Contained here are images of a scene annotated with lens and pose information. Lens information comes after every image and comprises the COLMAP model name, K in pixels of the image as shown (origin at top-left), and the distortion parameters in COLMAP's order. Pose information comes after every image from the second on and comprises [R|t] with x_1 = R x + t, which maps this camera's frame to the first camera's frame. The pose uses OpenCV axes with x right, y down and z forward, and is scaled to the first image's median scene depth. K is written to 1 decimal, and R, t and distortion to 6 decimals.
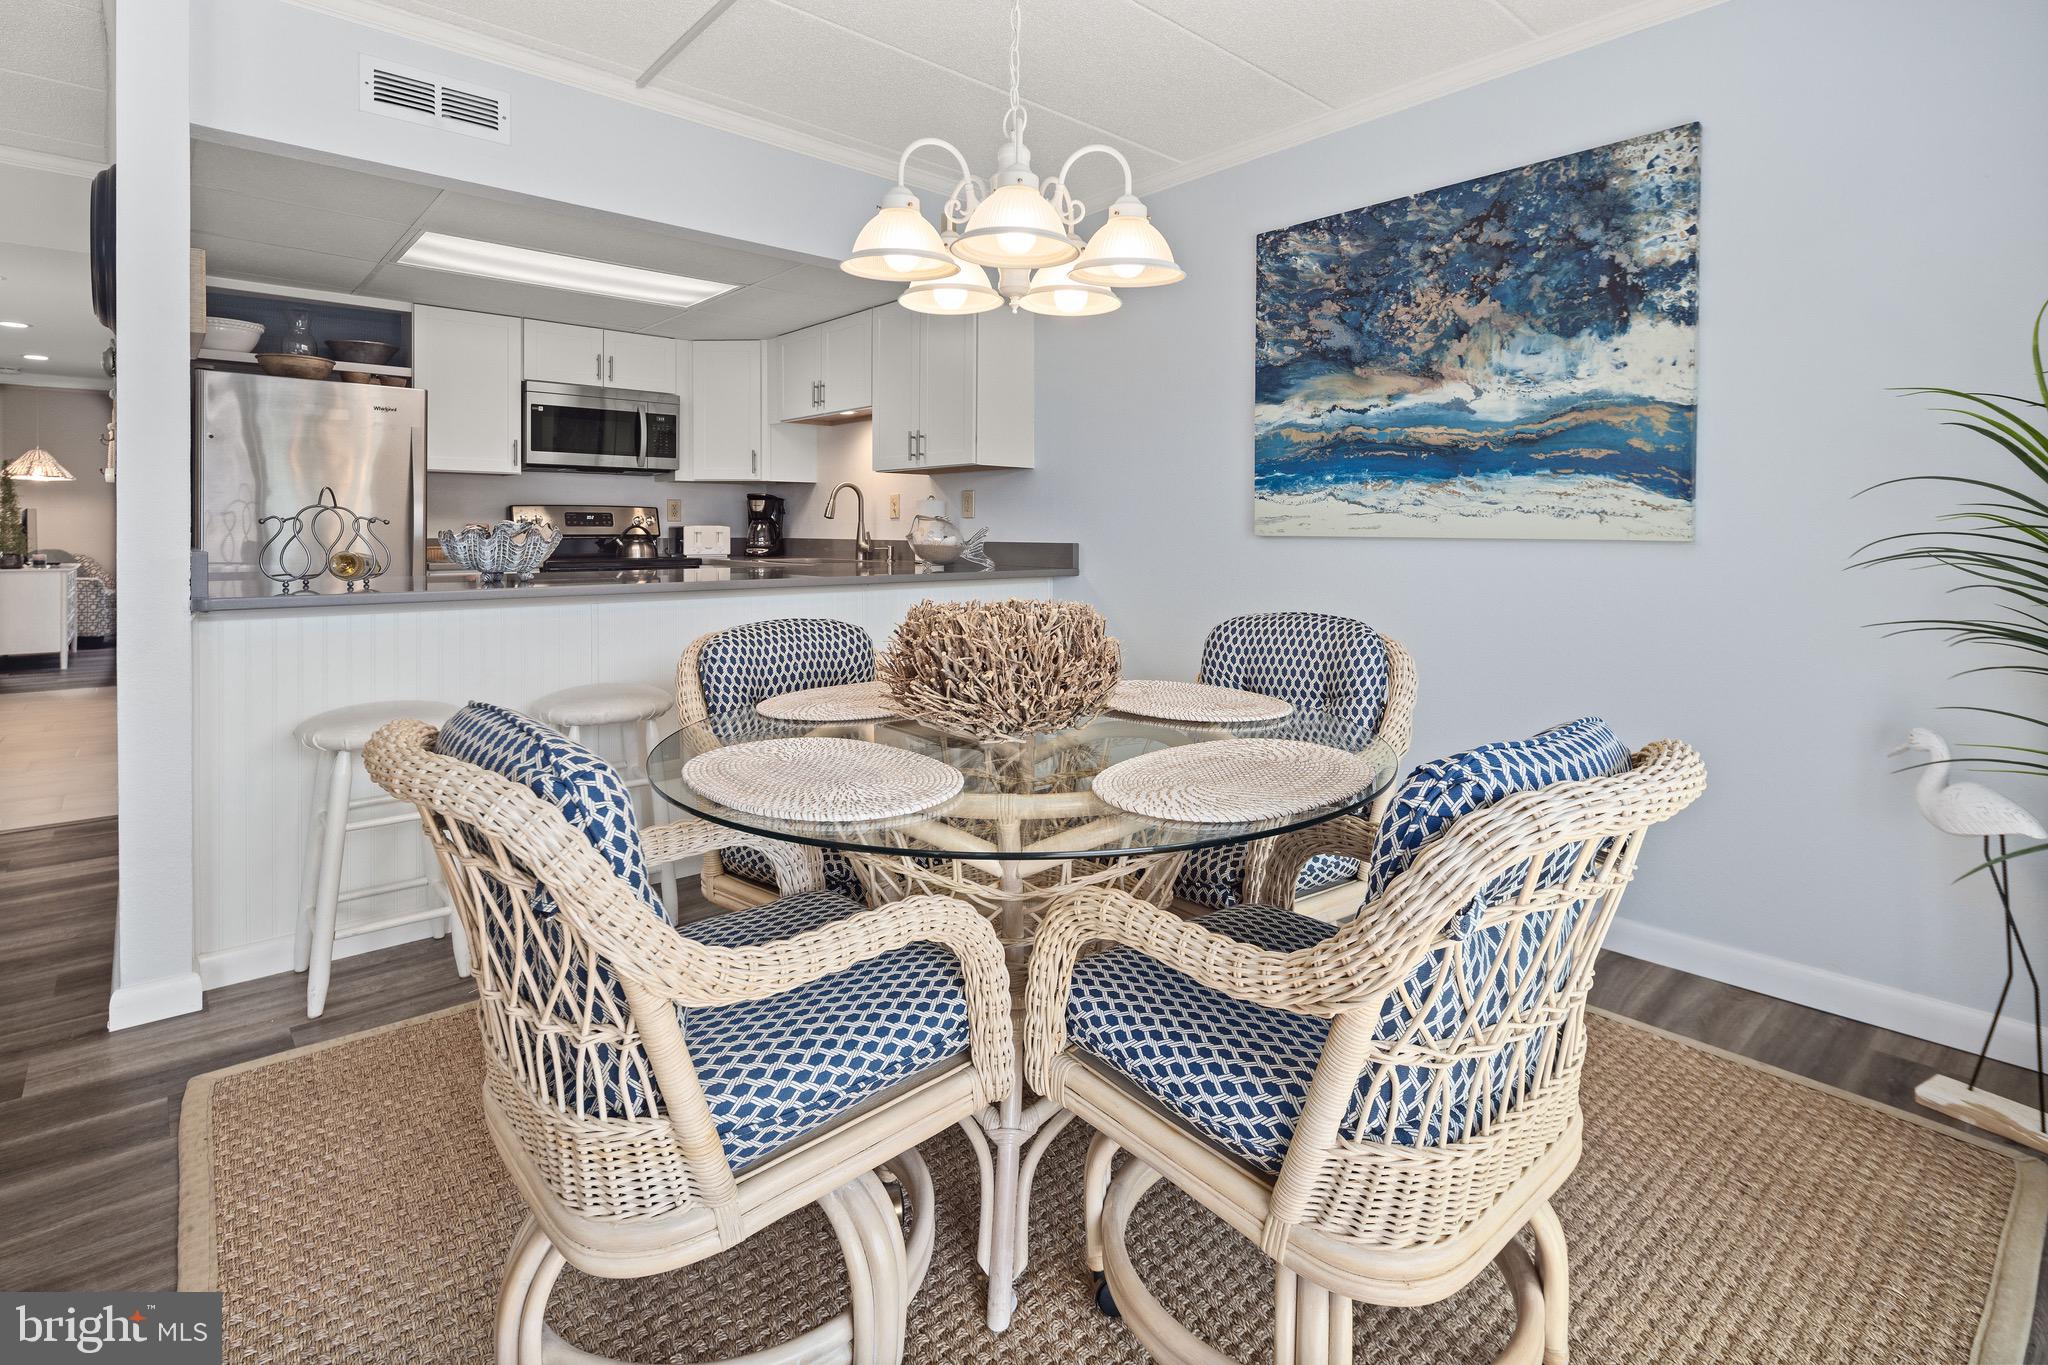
lens RADIAL K [[988.6, 0, 1025.5], [0, 988.6, 542.1], [0, 0, 1]] dist [0.005033, -0.001500]
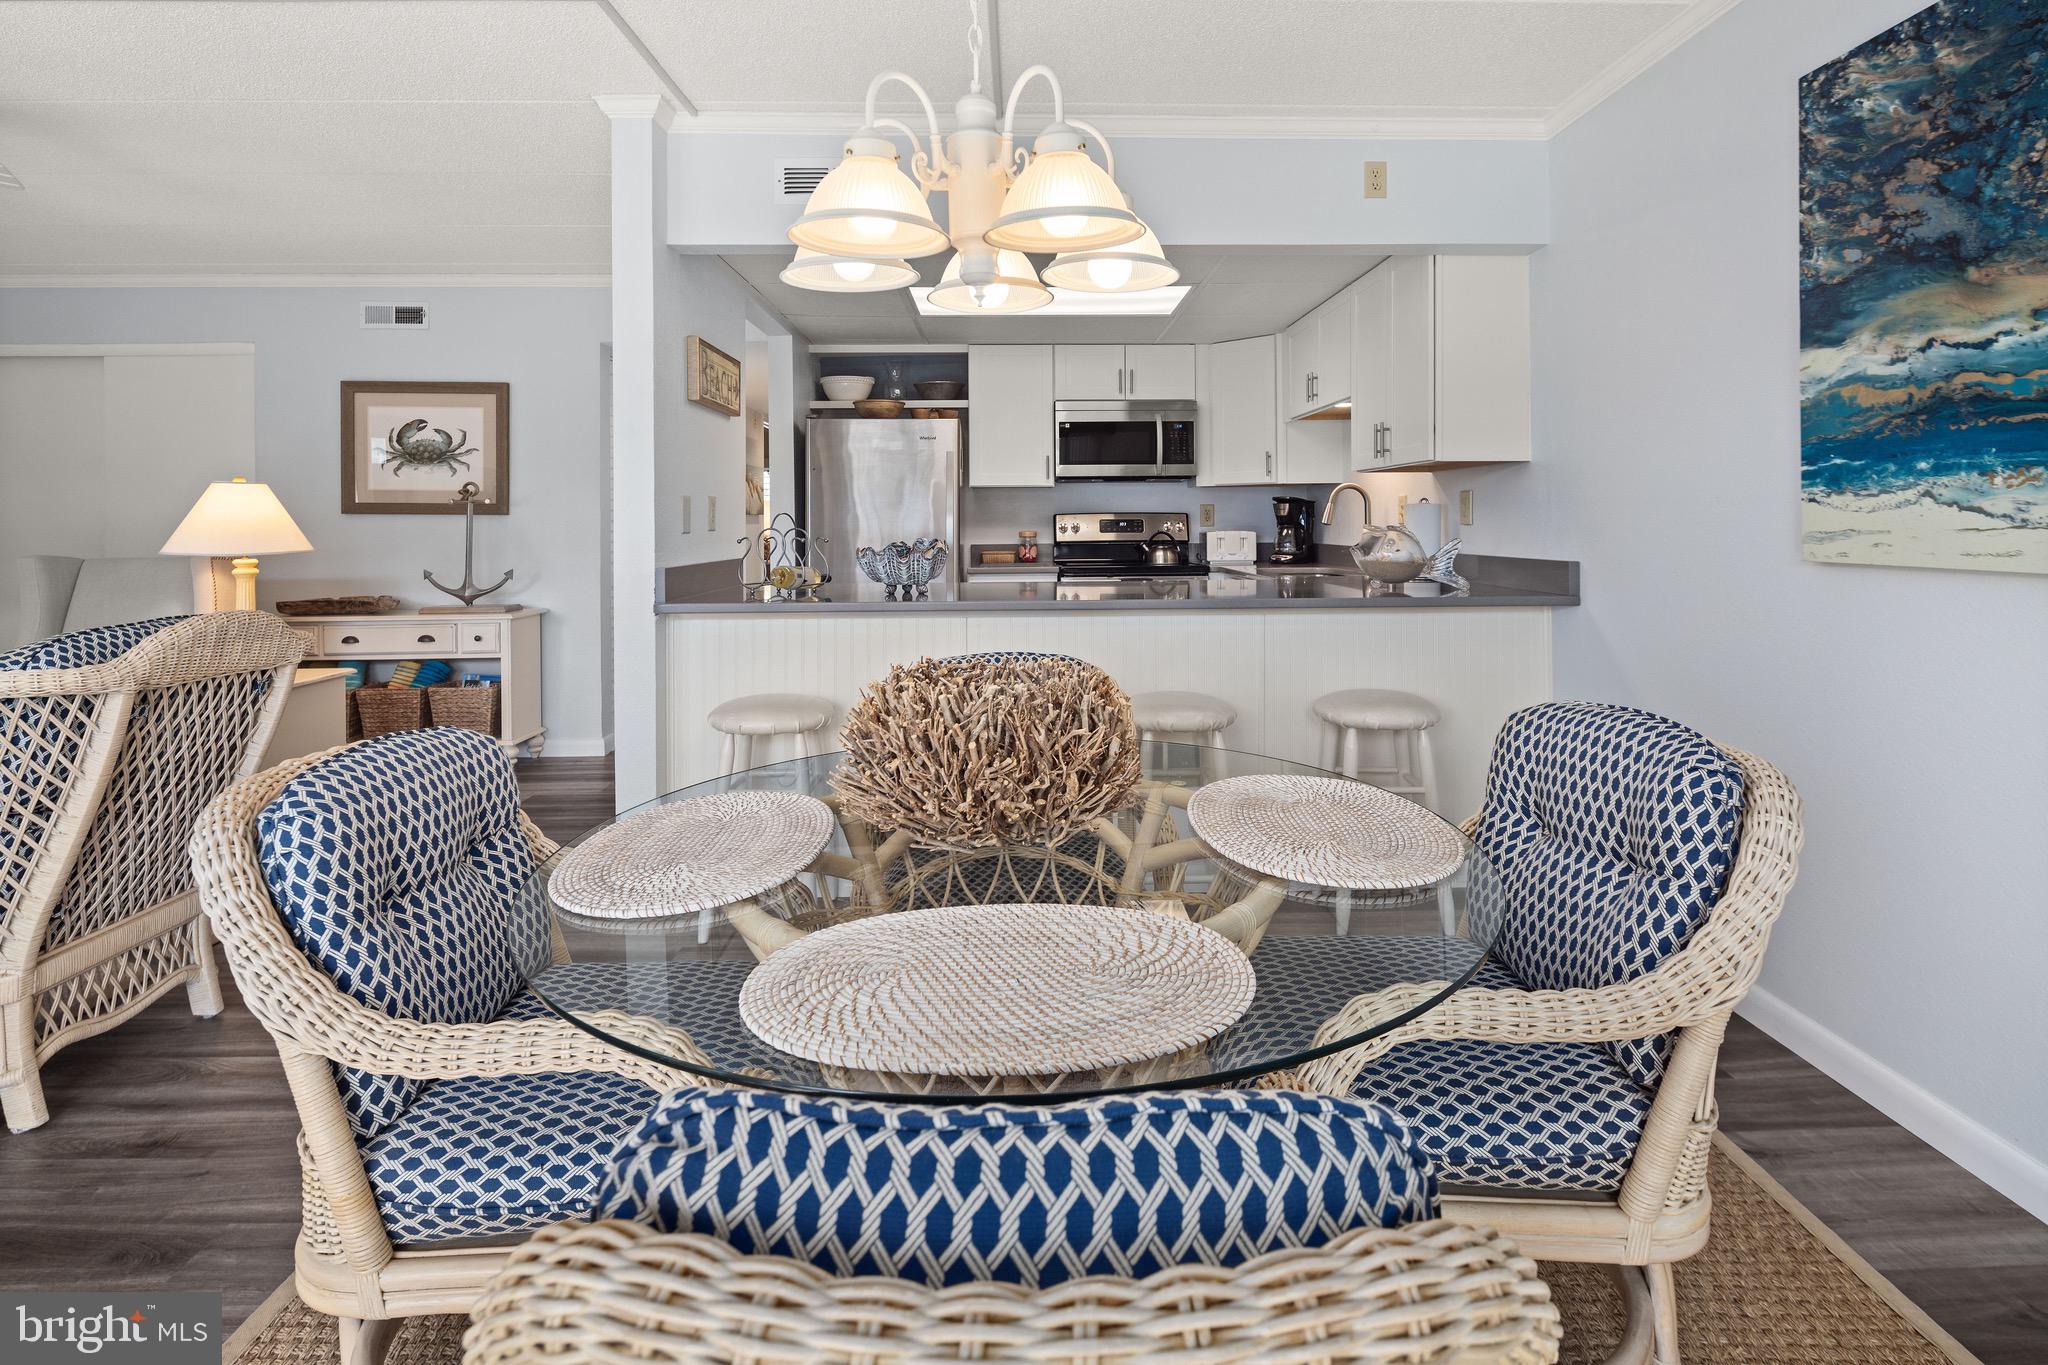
lens RADIAL K [[994.4, 0, 1028.1], [0, 994.4, 523.6], [0, 0, 1]] dist [0.001275, -0.002444]
pose [[0.760458, -0.006654, -0.649353, 0.286990], [0.000343, 0.999951, -0.009846, -0.025712], [0.649387, 0.007265, 0.760423, 0.223021]]
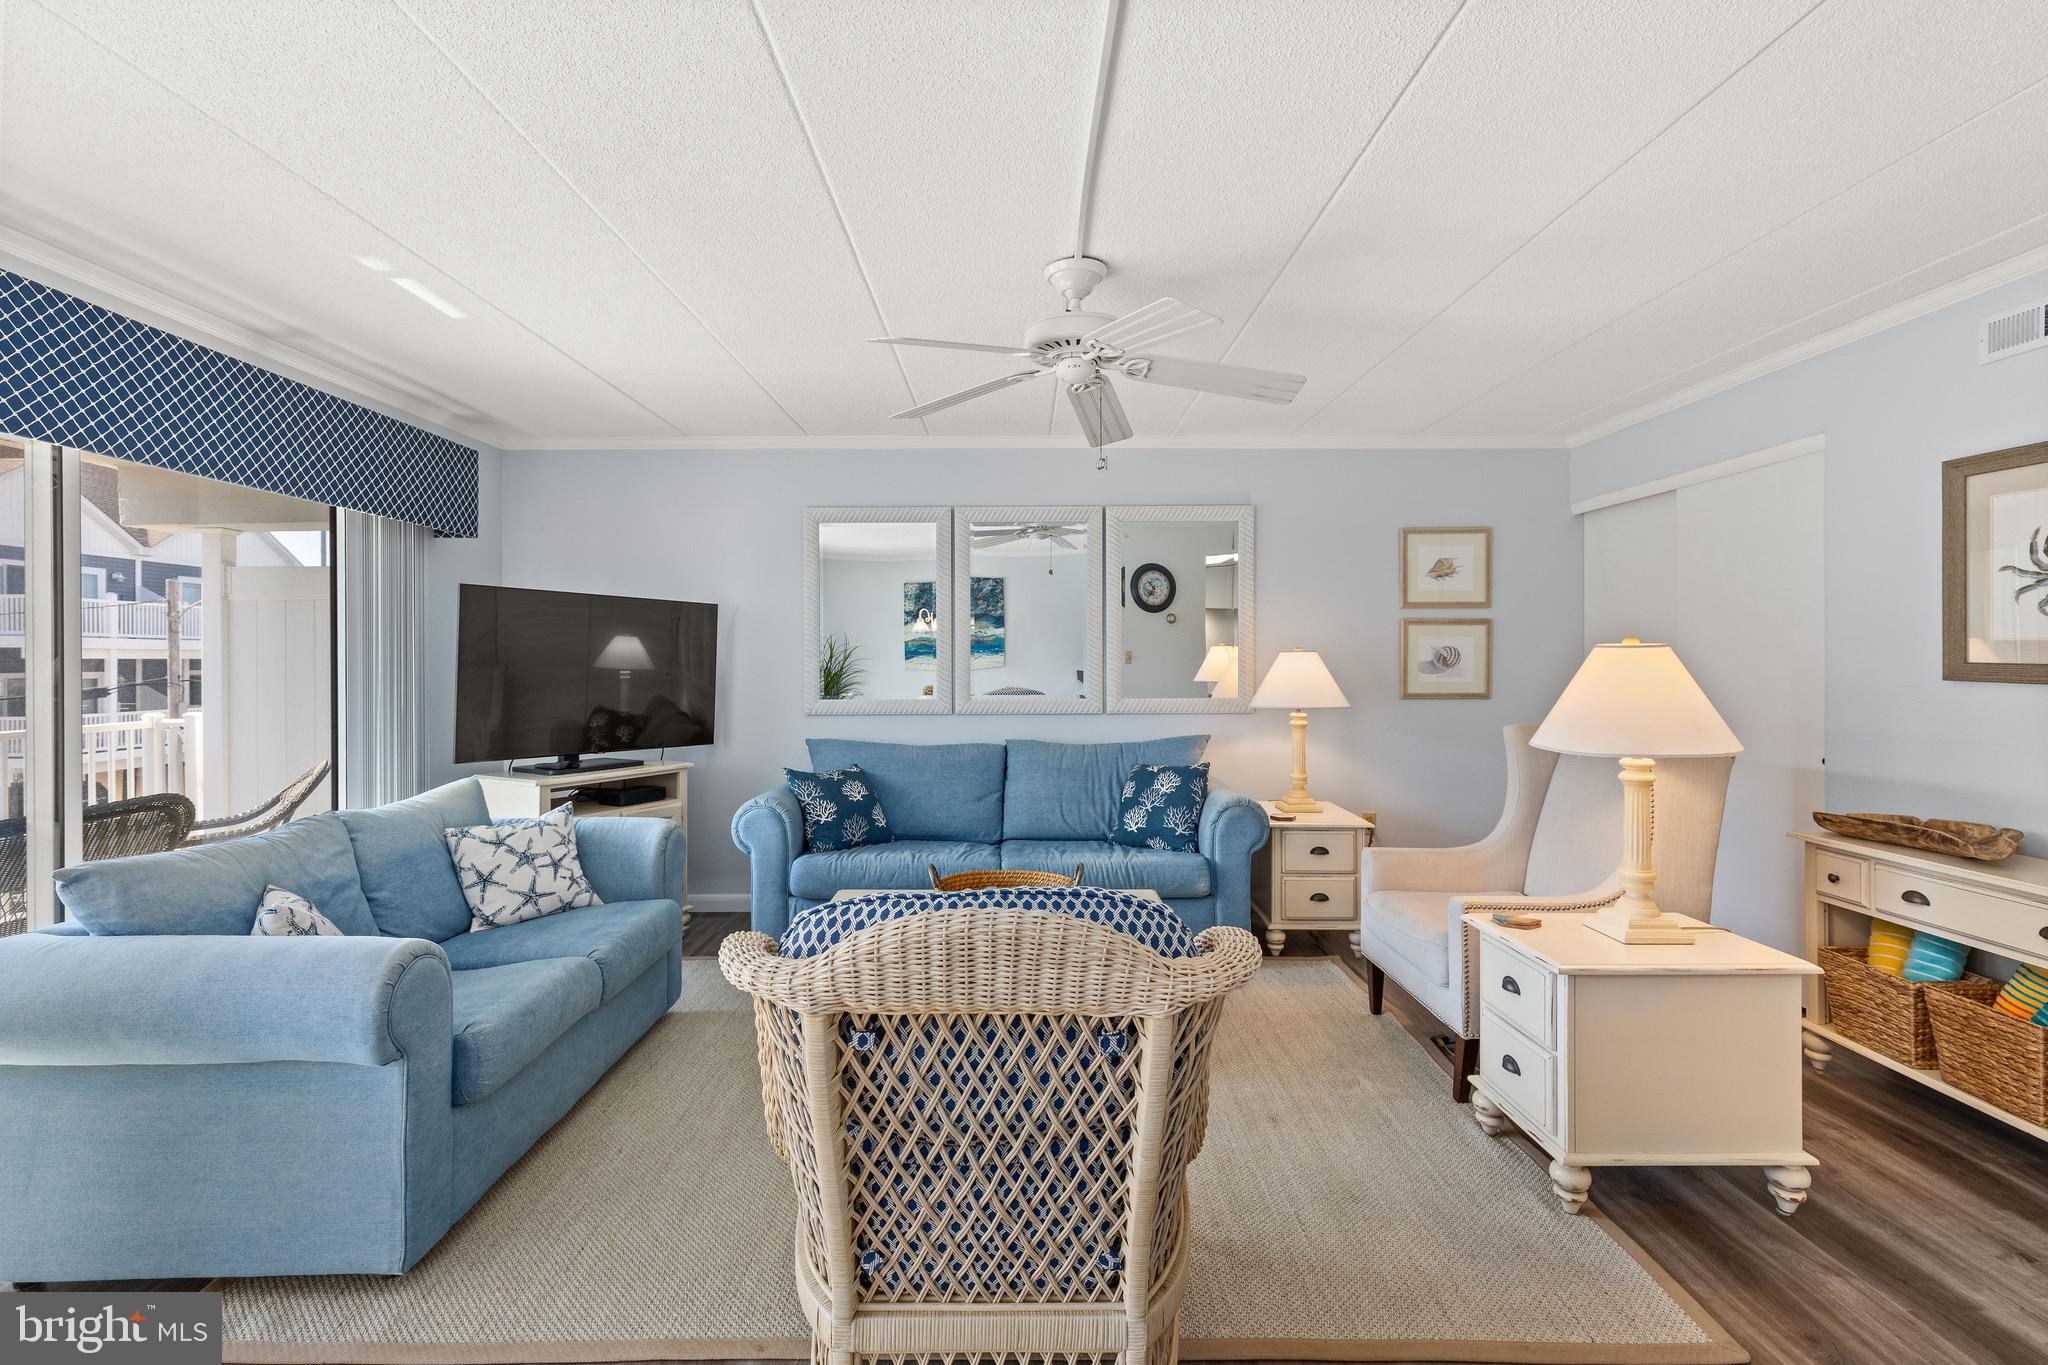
lens RADIAL K [[924.7, 0, 1019.6], [0, 924.7, 661.7], [0, 0, 1]] dist [0.004457, -0.000495]
pose [[-0.663794, 0.003195, -0.747908, -0.309733], [-0.008488, 0.999894, 0.011805, -0.078924], [0.747867, 0.014184, -0.663697, 0.647957]]
